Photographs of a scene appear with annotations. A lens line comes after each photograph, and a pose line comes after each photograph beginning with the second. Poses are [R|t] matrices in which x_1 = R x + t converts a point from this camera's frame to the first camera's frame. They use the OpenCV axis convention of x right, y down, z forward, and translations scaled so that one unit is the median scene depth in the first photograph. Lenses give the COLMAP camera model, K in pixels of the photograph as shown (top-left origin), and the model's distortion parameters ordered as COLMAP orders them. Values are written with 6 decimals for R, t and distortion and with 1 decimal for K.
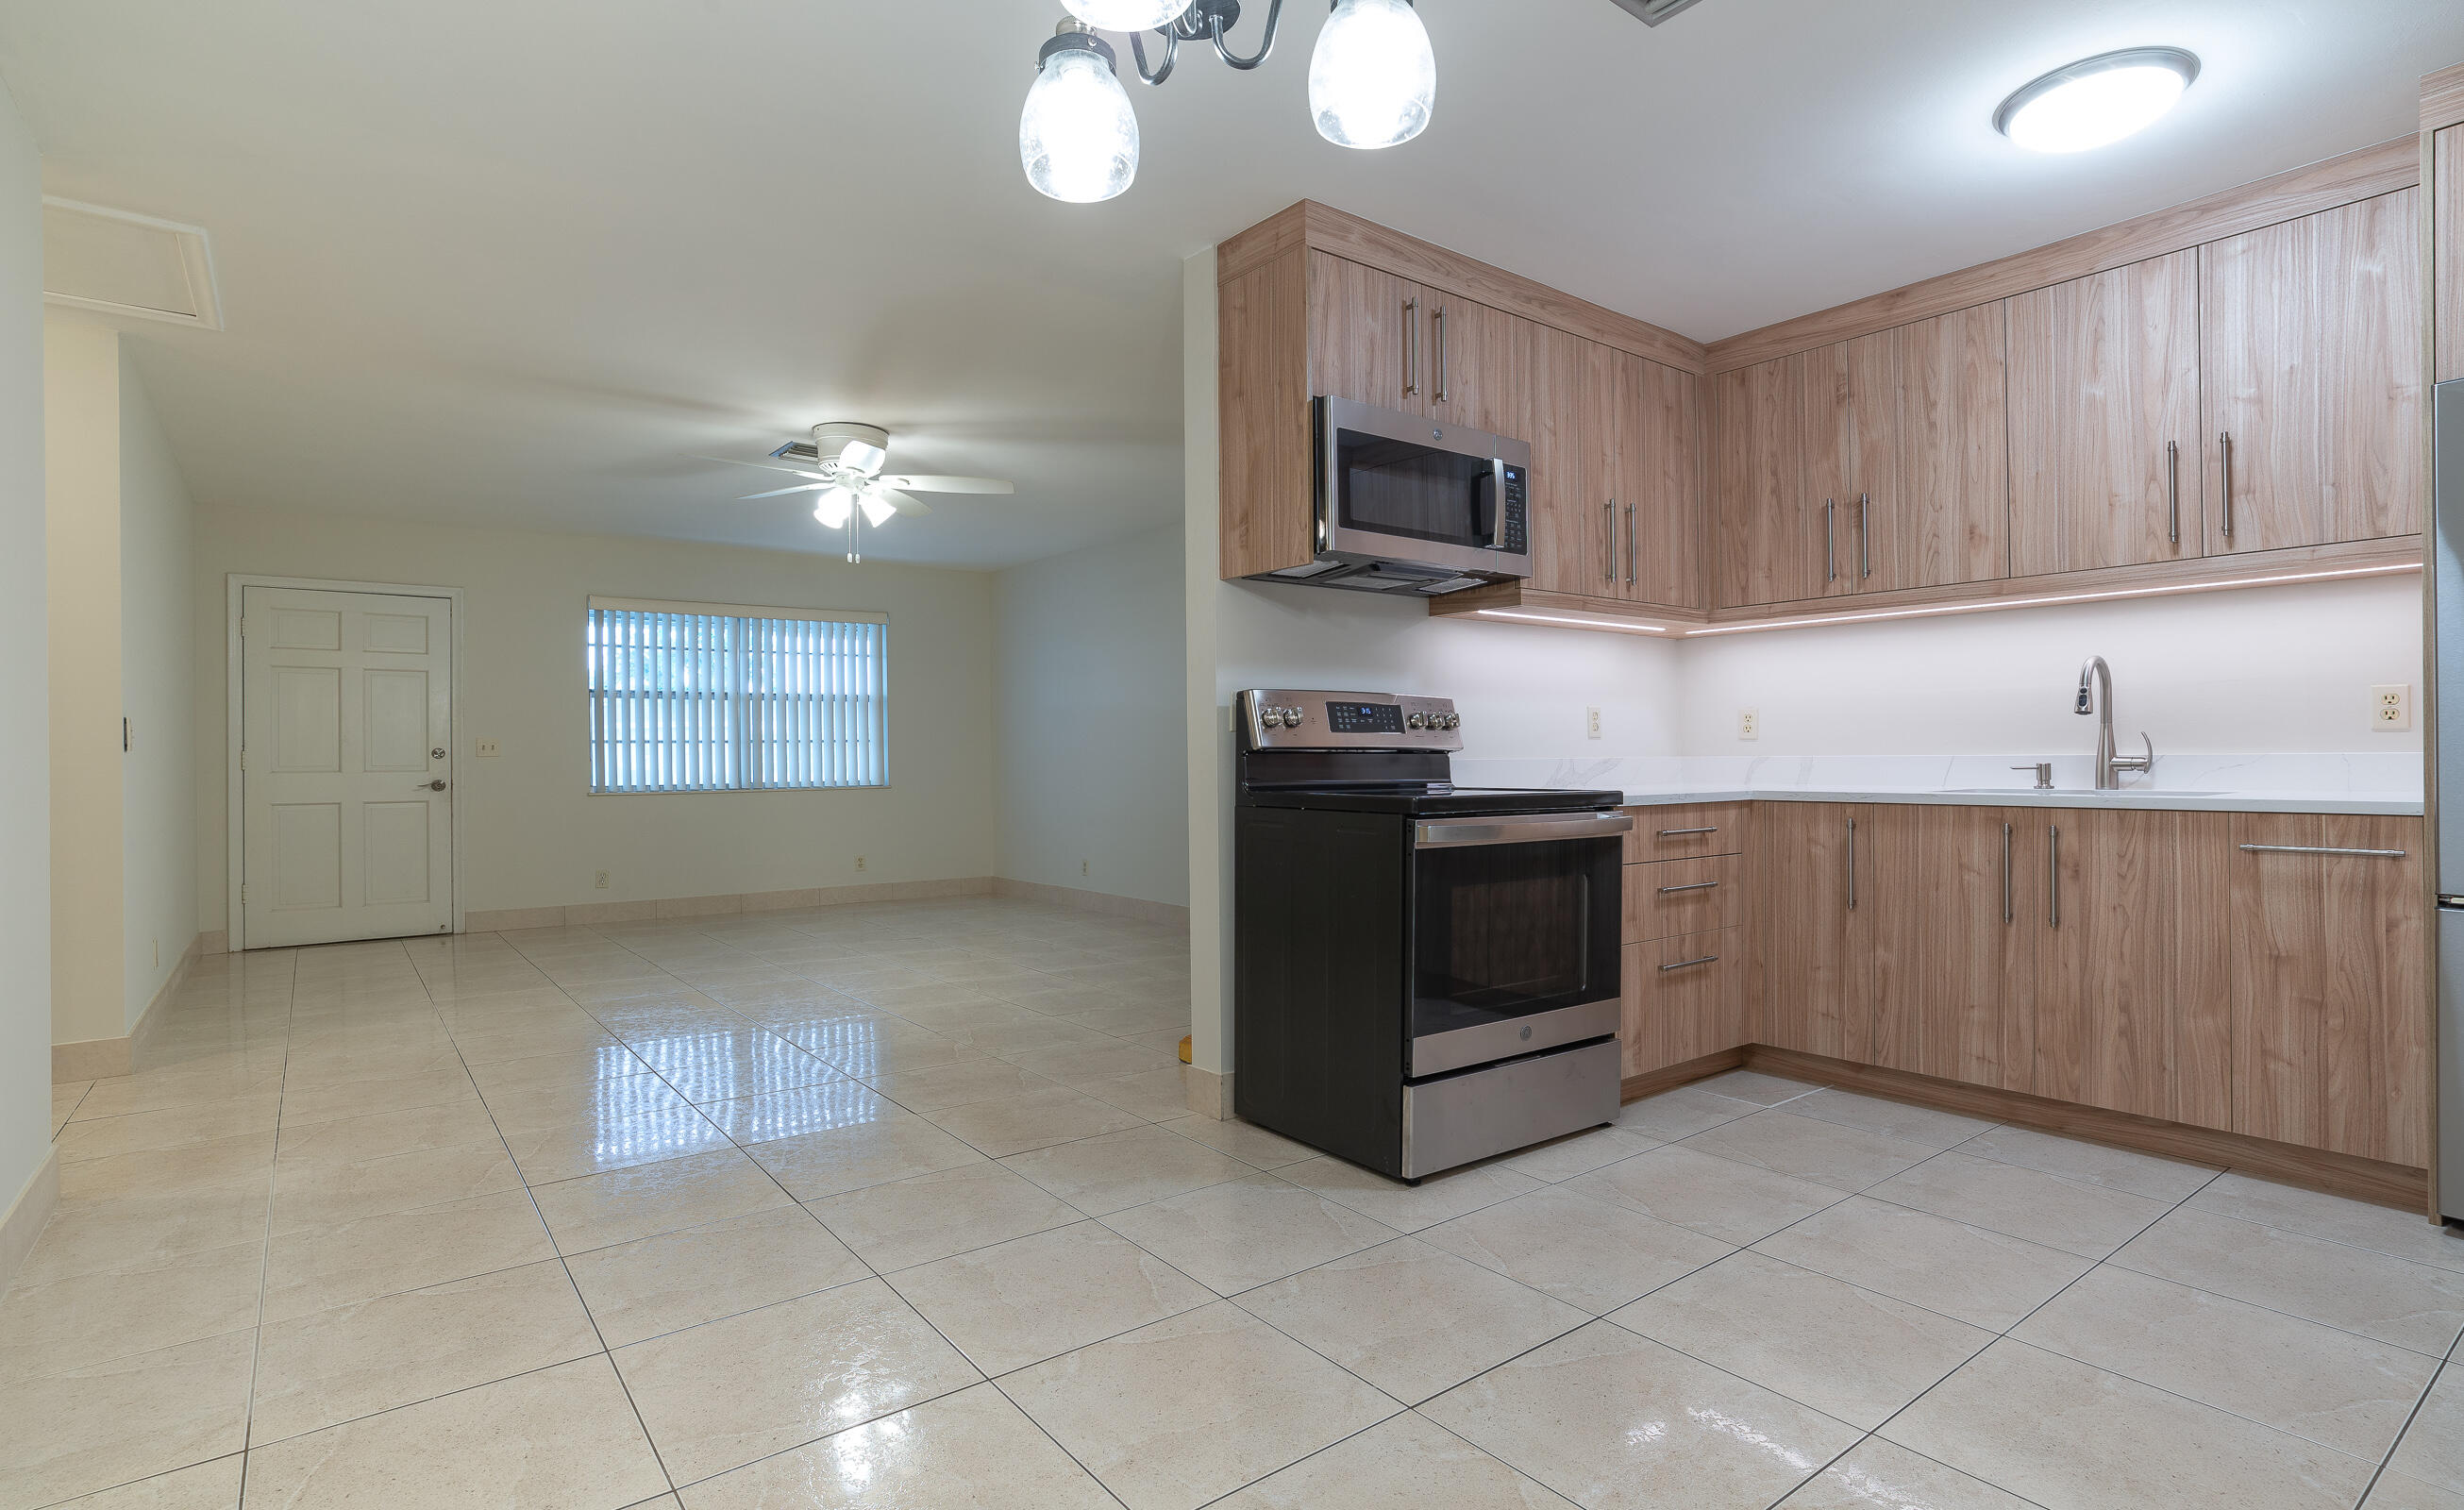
lens RADIAL K [[1228.2, 0, 1212.1], [0, 1228.2, 753.8], [0, 0, 1]] dist [-0.033521, 0.021073]
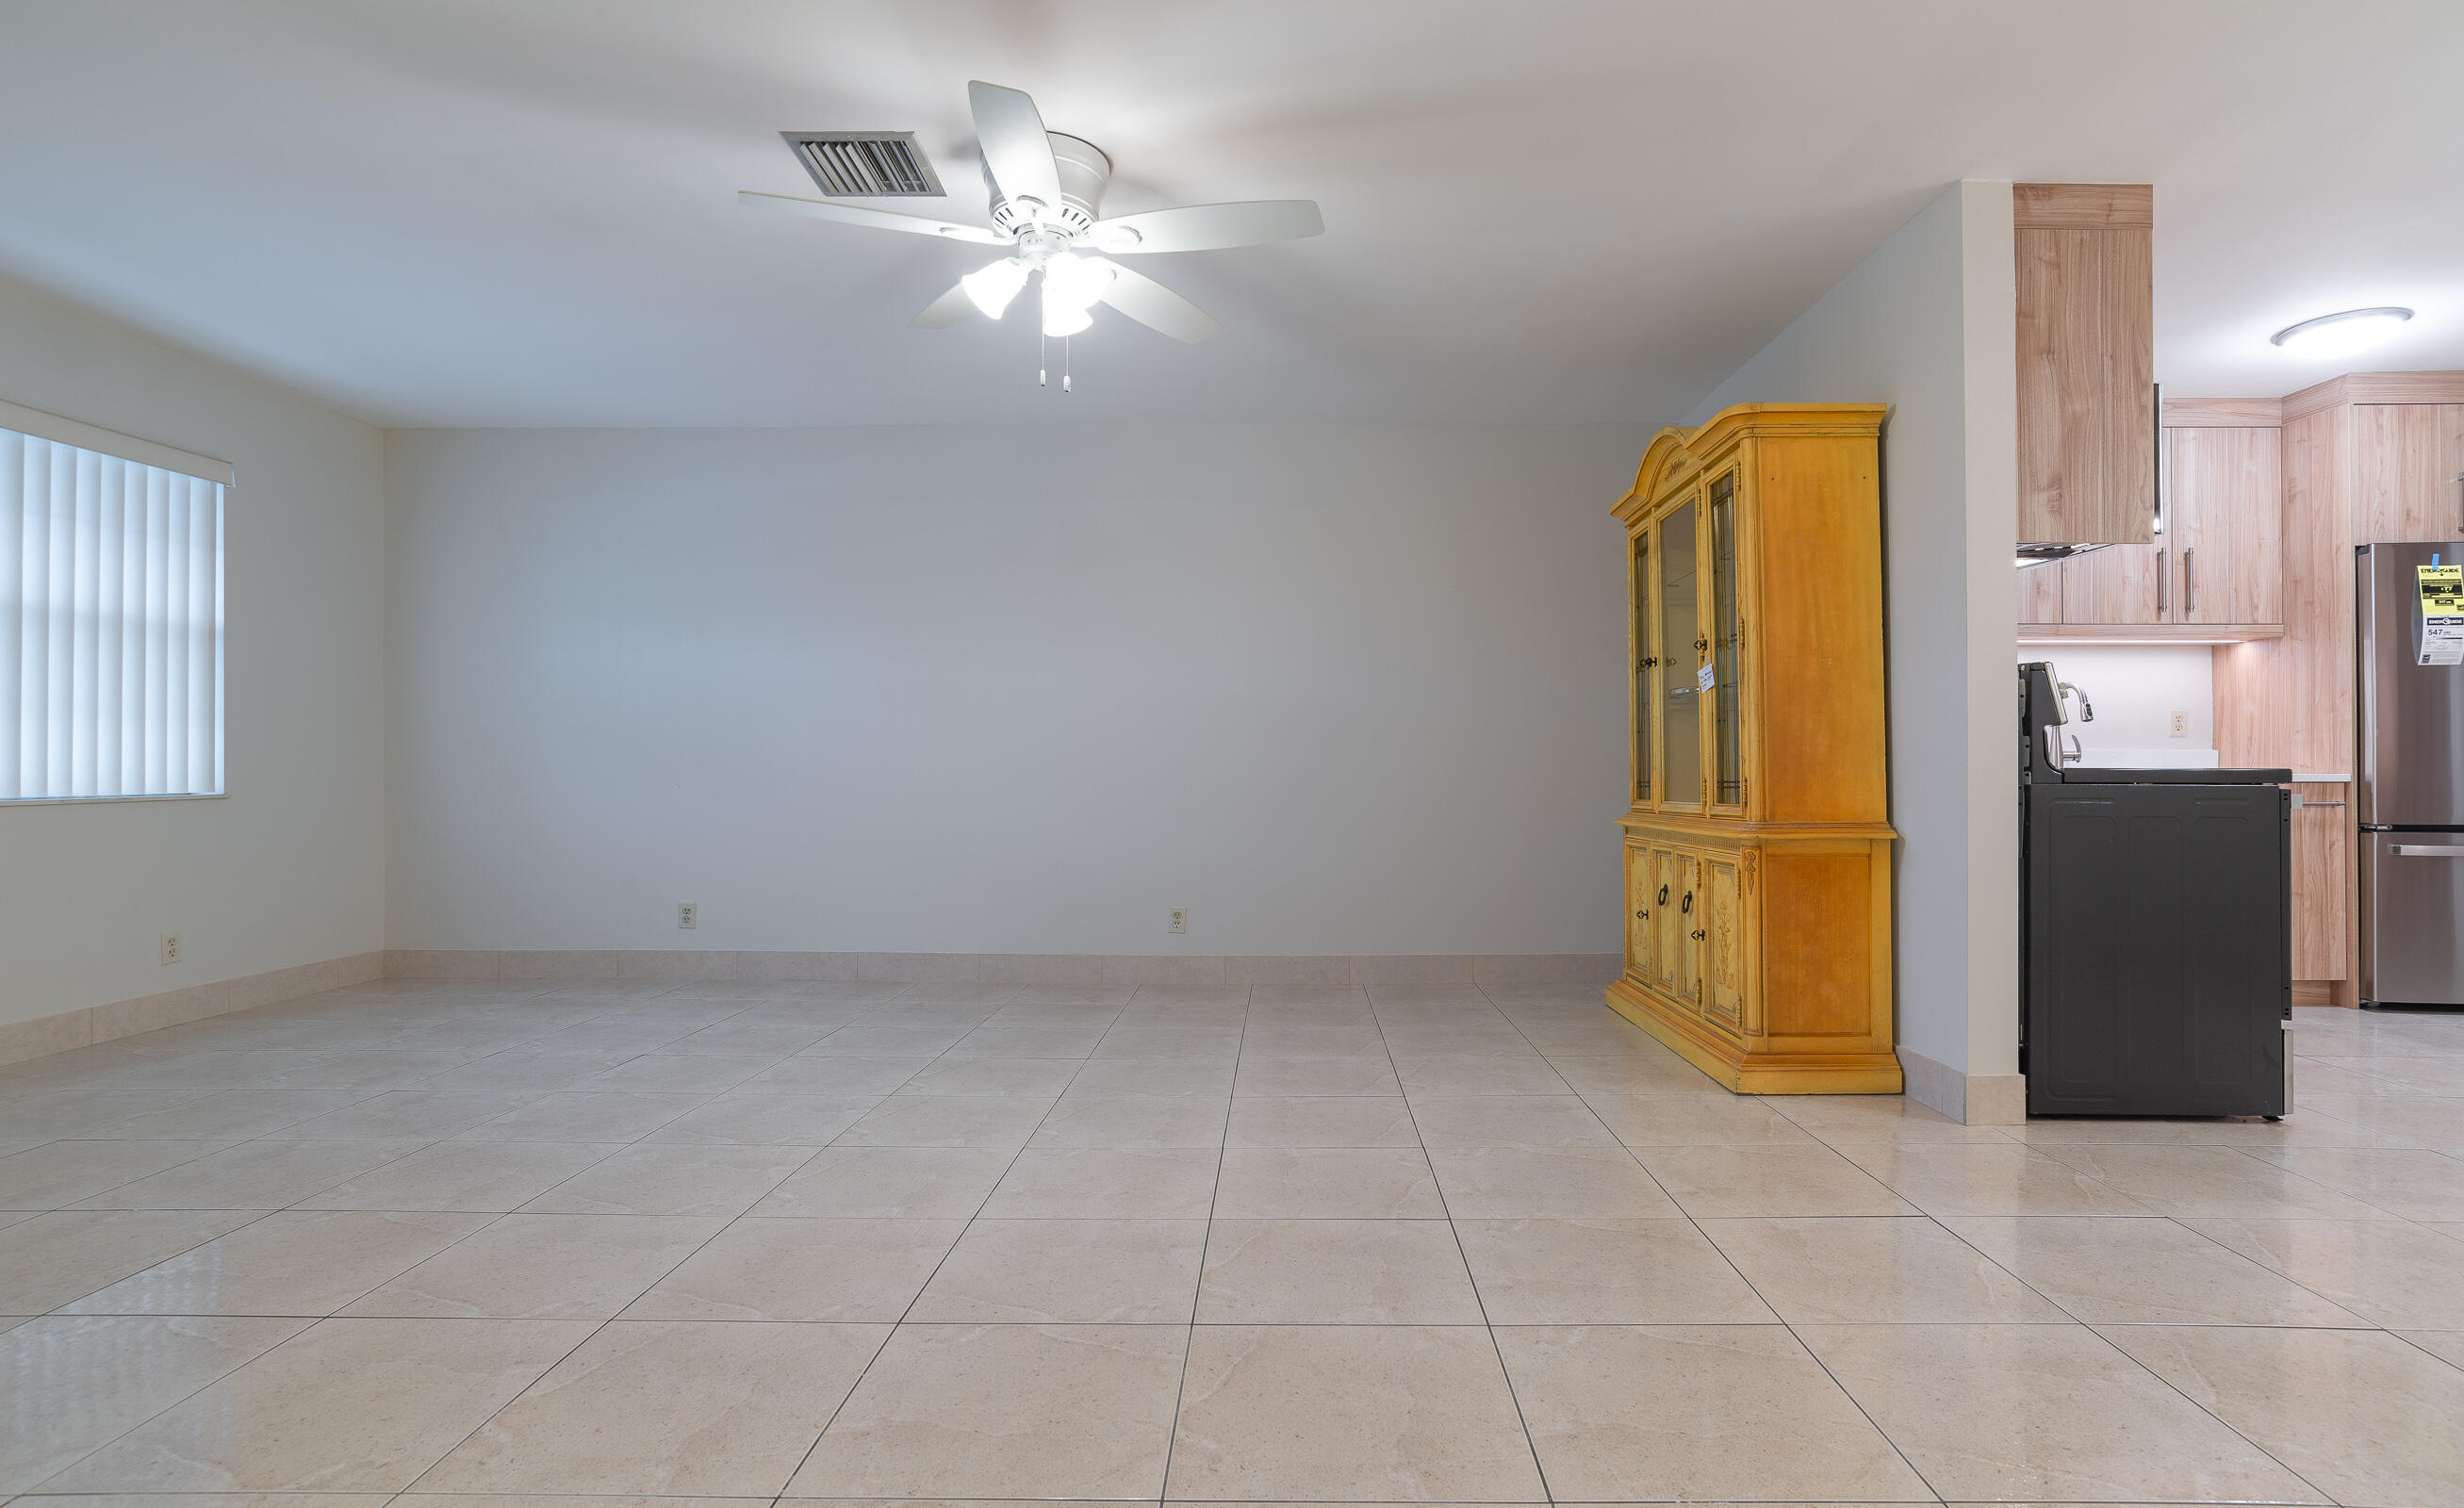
lens RADIAL K [[1228.1, 0, 1257.7], [0, 1228.1, 751.4], [0, 0, 1]] dist [-0.033521, 0.021073]
pose [[0.615688, 0.020613, 0.787720, -0.884860], [-0.006180, 0.999753, -0.021331, 0.034351], [-0.787966, 0.008265, 0.615663, 0.733303]]
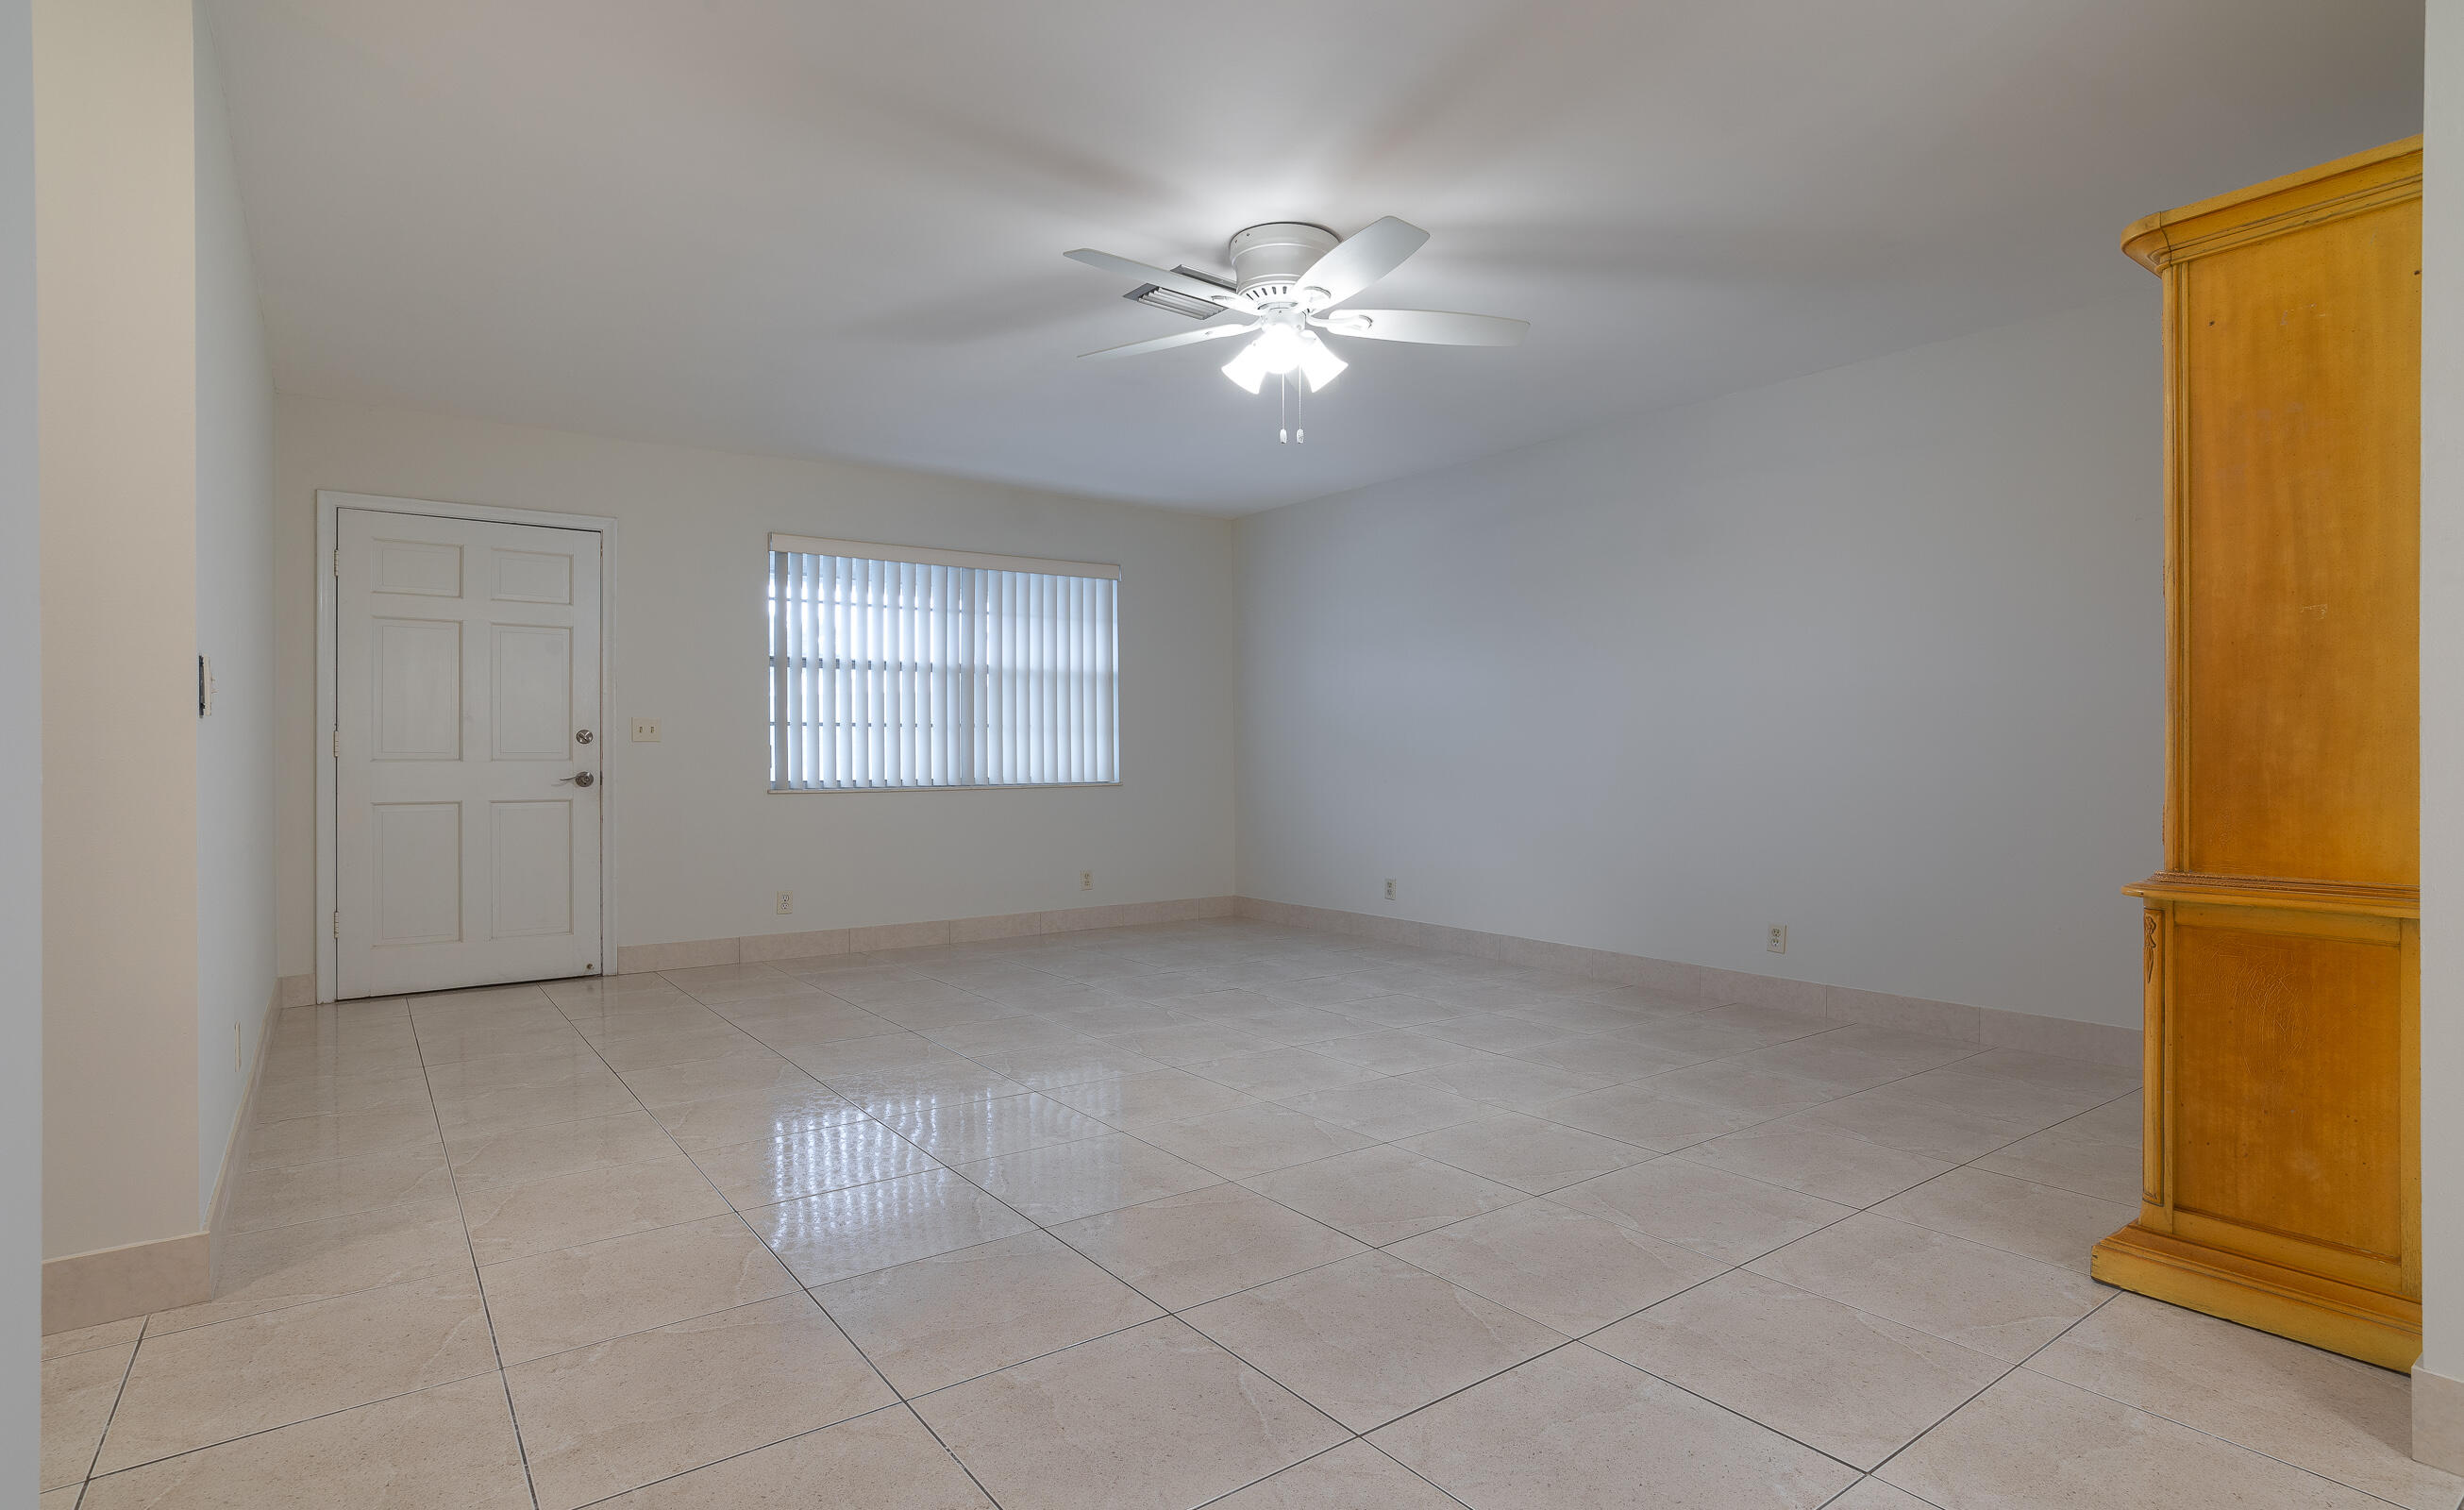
lens RADIAL K [[1228.2, 0, 1226.6], [0, 1228.2, 754.0], [0, 0, 1]] dist [-0.033521, 0.021073]
pose [[0.999937, 0.005636, -0.009682, -0.410709], [-0.005623, 0.999983, 0.001328, 0.012277], [0.009689, -0.001273, 0.999952, 0.437987]]
